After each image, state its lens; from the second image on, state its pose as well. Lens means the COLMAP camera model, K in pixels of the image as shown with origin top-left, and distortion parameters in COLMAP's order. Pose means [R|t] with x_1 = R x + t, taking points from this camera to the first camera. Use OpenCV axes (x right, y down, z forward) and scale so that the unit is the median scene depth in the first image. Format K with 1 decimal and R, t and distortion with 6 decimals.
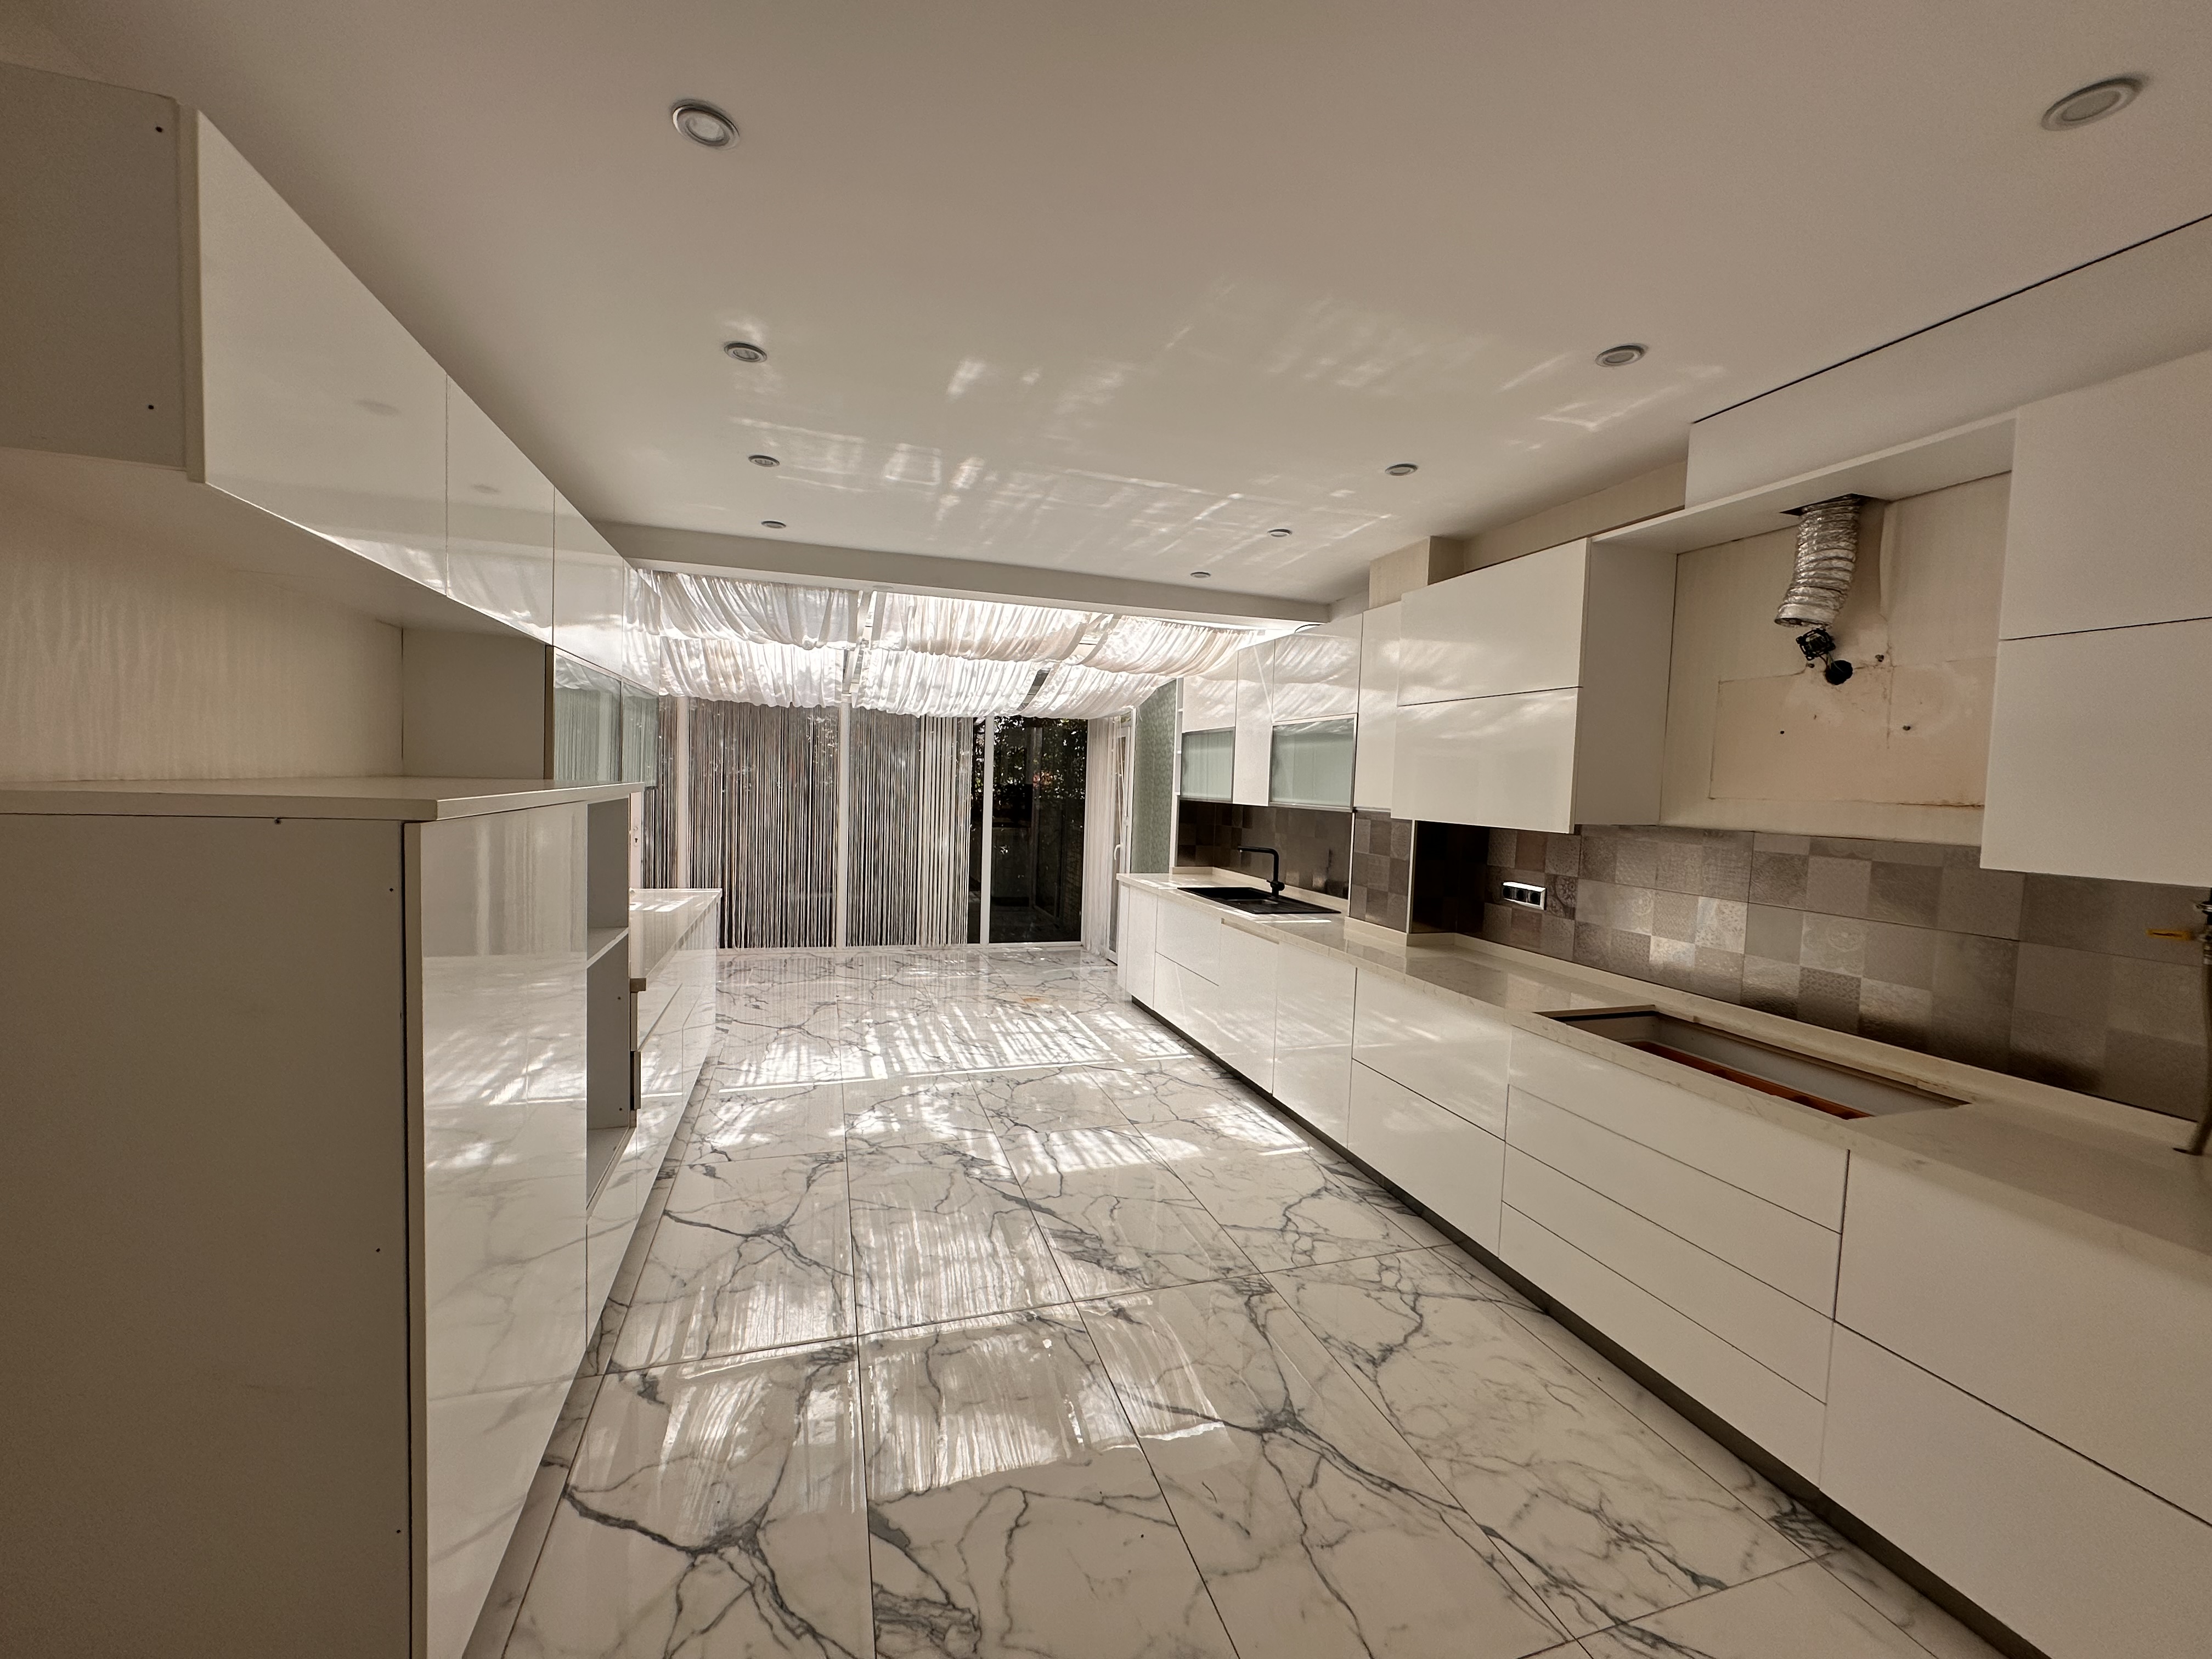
lens RADIAL K [[881.8, 0, 1105.1], [0, 881.8, 827.9], [0, 0, 1]] dist [-0.001881, 0.000530]
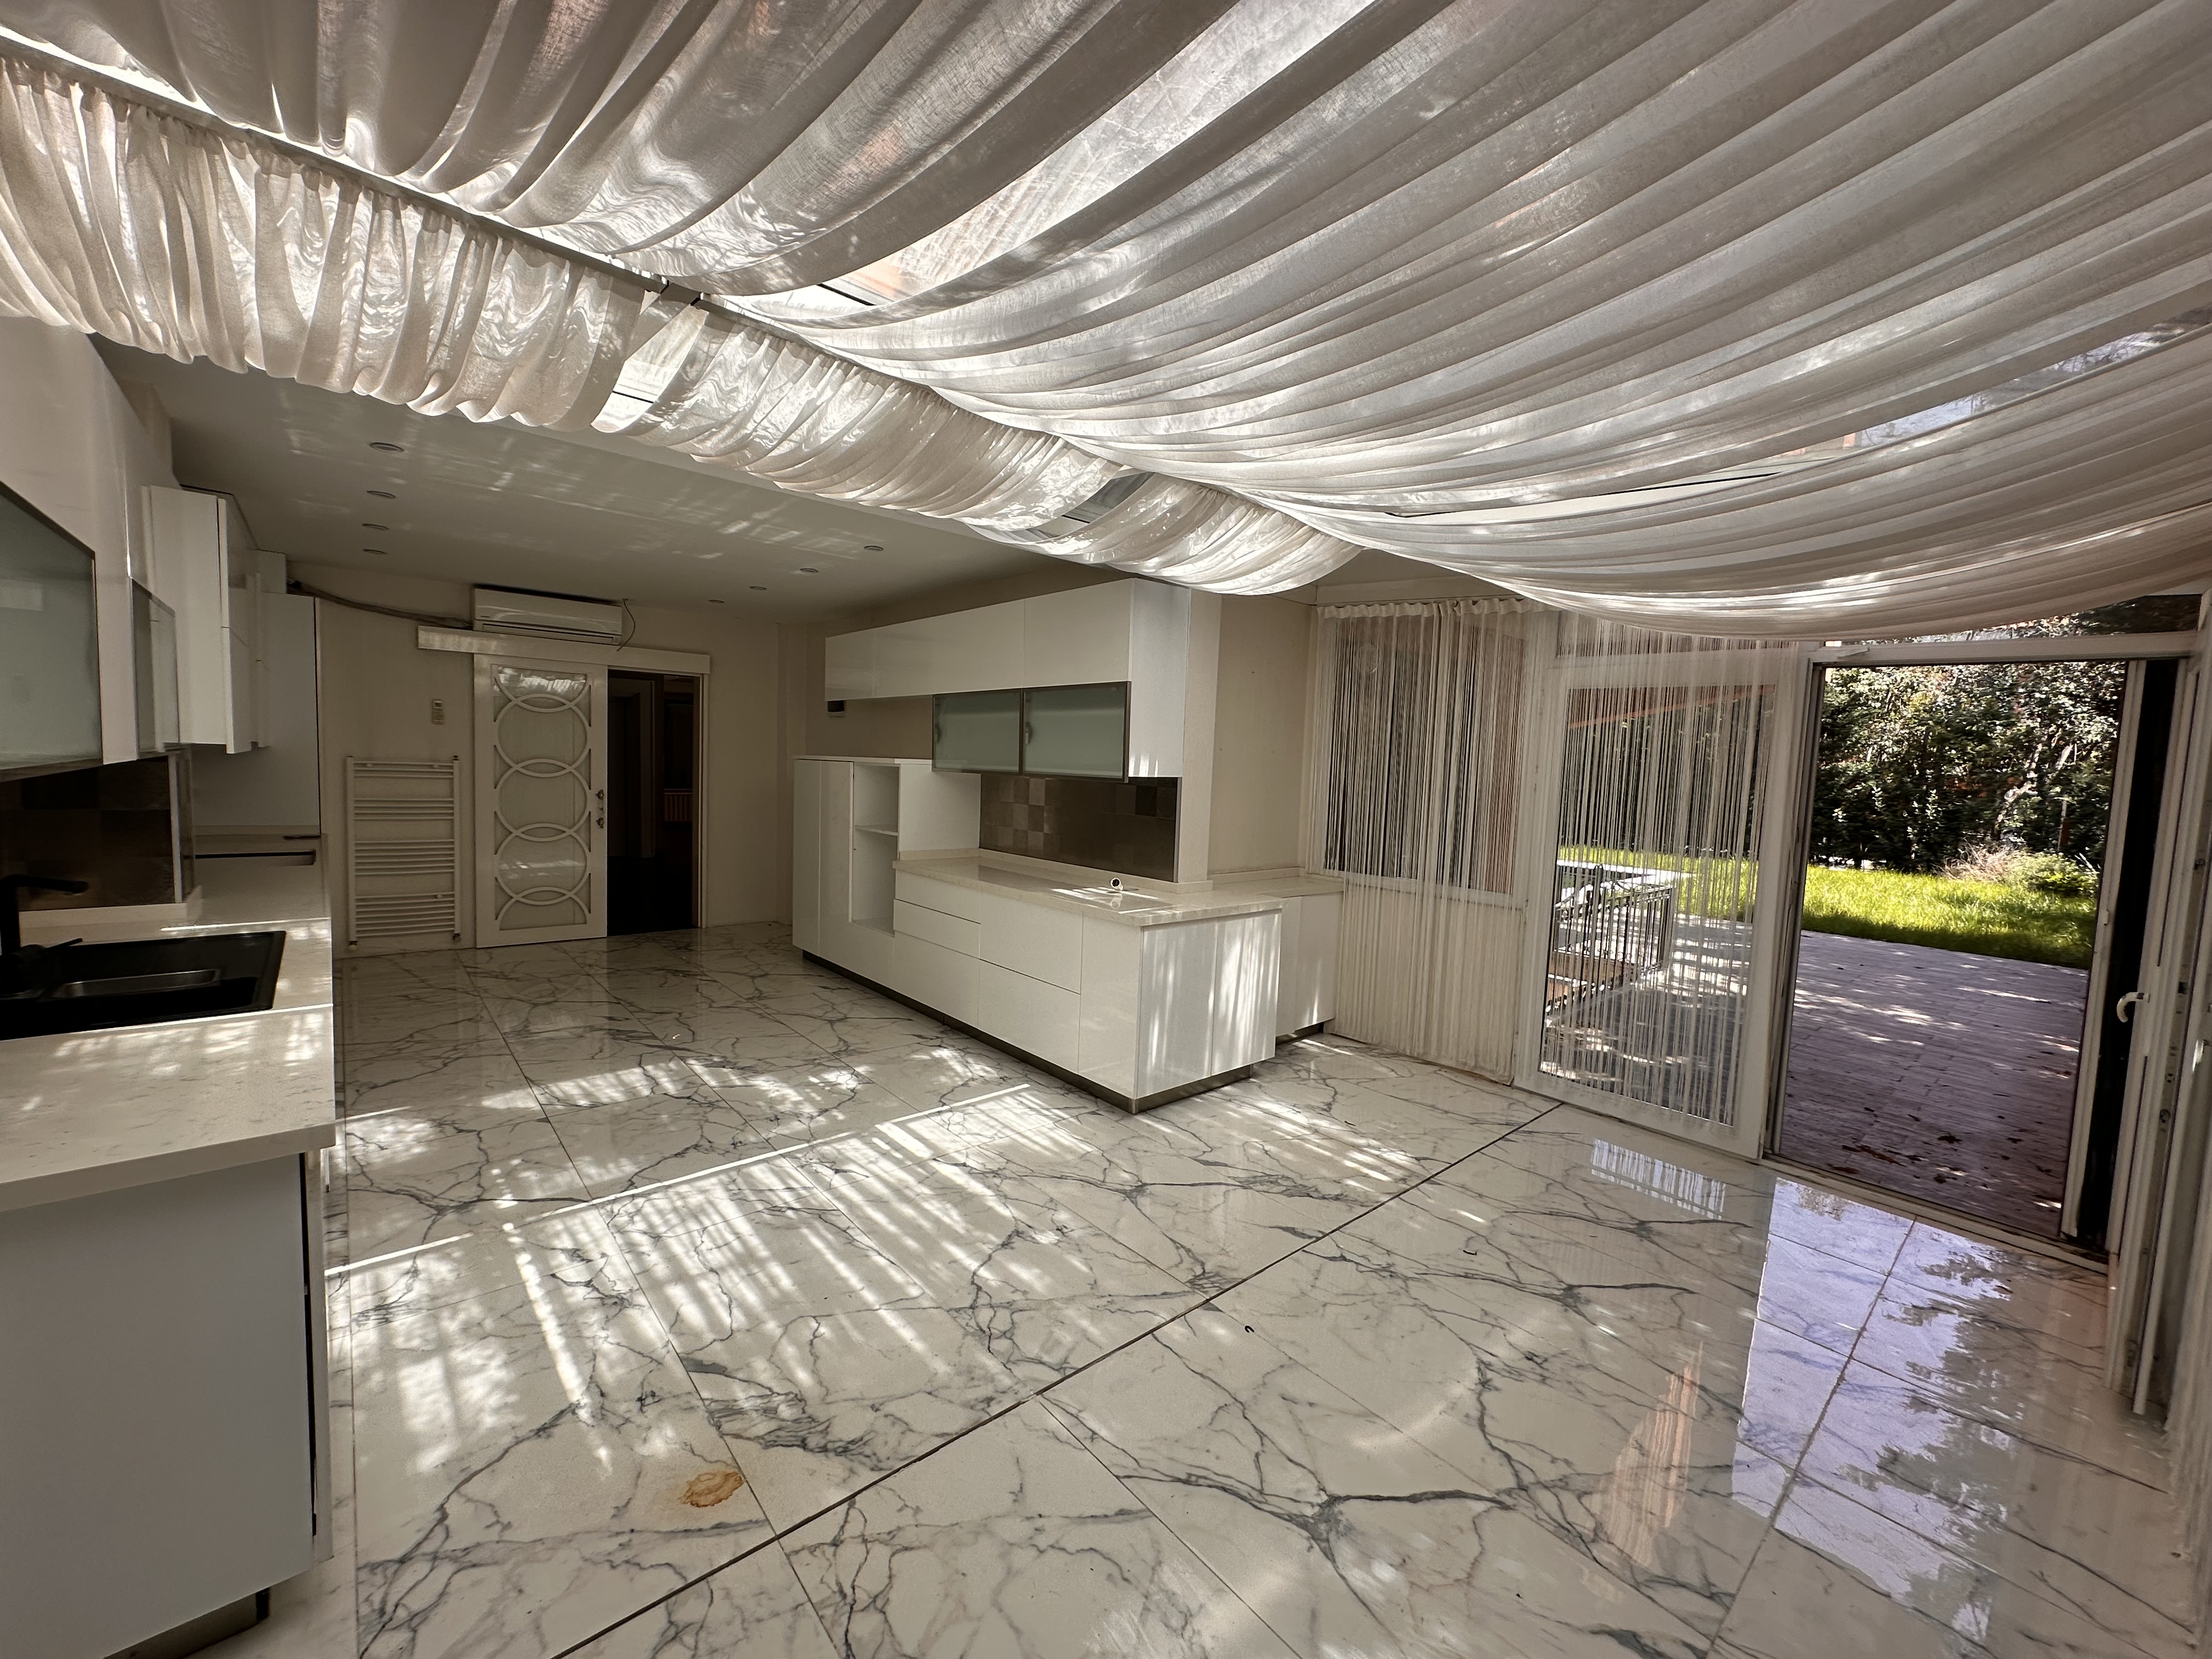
lens RADIAL K [[881.8, 0, 1107.1], [0, 881.8, 831.8], [0, 0, 1]] dist [-0.001881, 0.000530]
pose [[-0.915122, -0.037674, -0.401413, -0.103046], [-0.090933, 0.989257, 0.114460, -0.092309], [0.392789, 0.141247, -0.908717, 1.722852]]
